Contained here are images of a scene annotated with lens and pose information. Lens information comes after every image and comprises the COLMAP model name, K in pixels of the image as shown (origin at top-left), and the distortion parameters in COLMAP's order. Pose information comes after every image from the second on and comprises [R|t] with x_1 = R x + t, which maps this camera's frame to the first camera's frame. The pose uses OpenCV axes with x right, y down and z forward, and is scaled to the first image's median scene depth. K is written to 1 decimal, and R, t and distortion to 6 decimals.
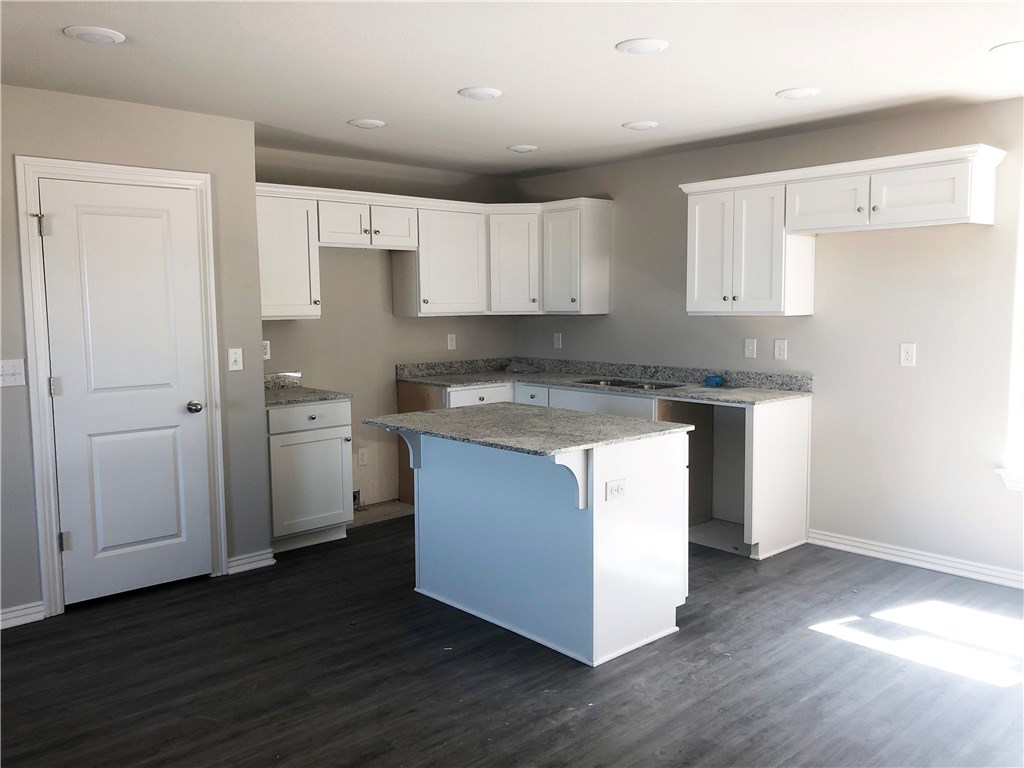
lens RADIAL K [[845.5, 0, 512.0], [0, 845.5, 384.0], [0, 0, 1]] dist [0.042910, -0.008410]
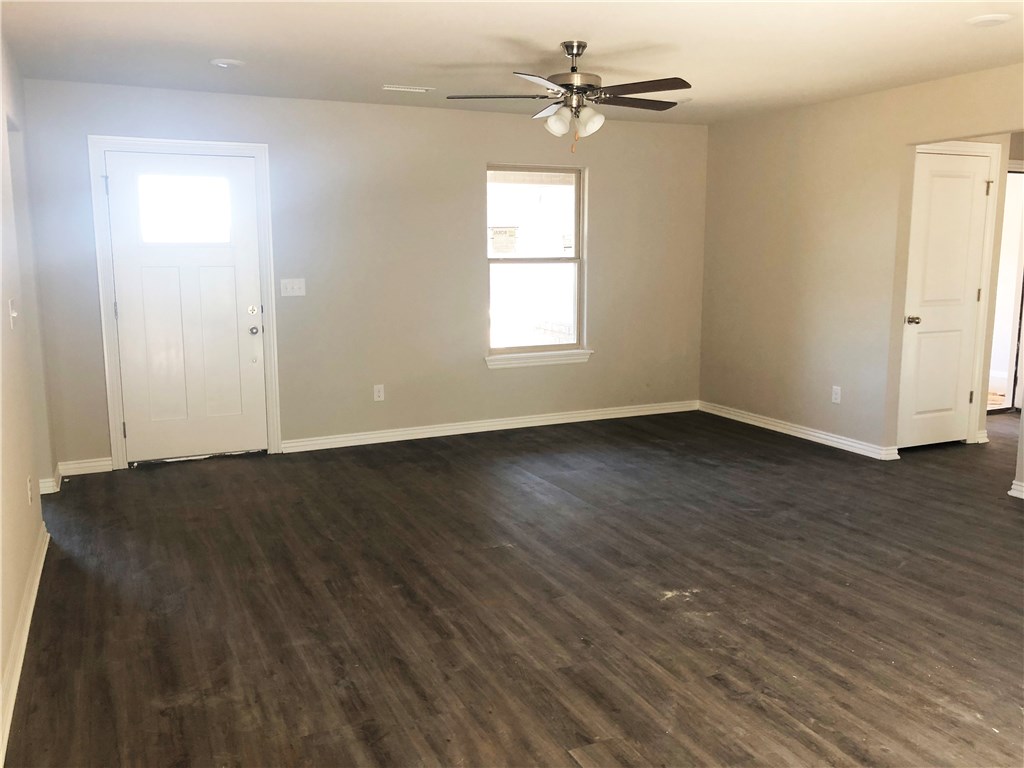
lens RADIAL K [[845.5, 0, 512.0], [0, 845.5, 384.0], [0, 0, 1]] dist [0.042910, -0.008410]
pose [[-0.303969, 0.153813, -0.940183, 0.621564], [-0.093557, 0.977291, 0.190132, -0.037288], [0.948077, 0.145755, -0.282676, 0.489479]]
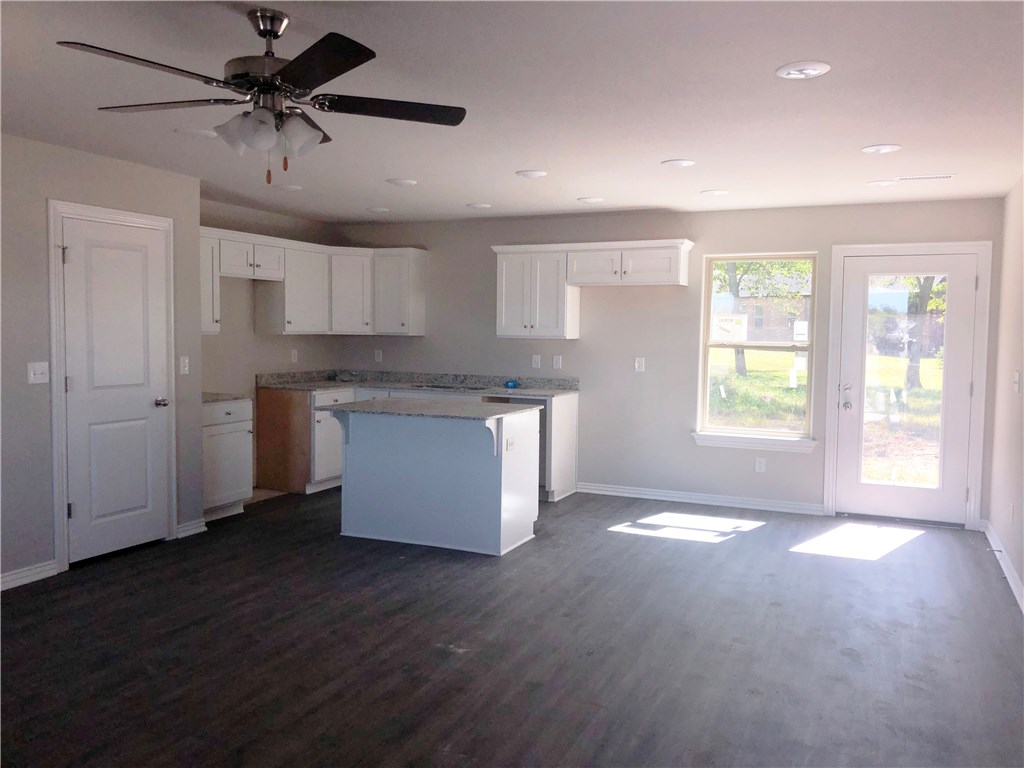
lens RADIAL K [[833.8, 0, 512.0], [0, 833.8, 384.0], [0, 0, 1]] dist [0.145719, -0.121114]
pose [[0.919526, -0.005188, 0.392996, -0.360136], [0.016868, 0.999512, -0.026273, 0.038235], [-0.392668, 0.030788, 0.919165, -0.330007]]
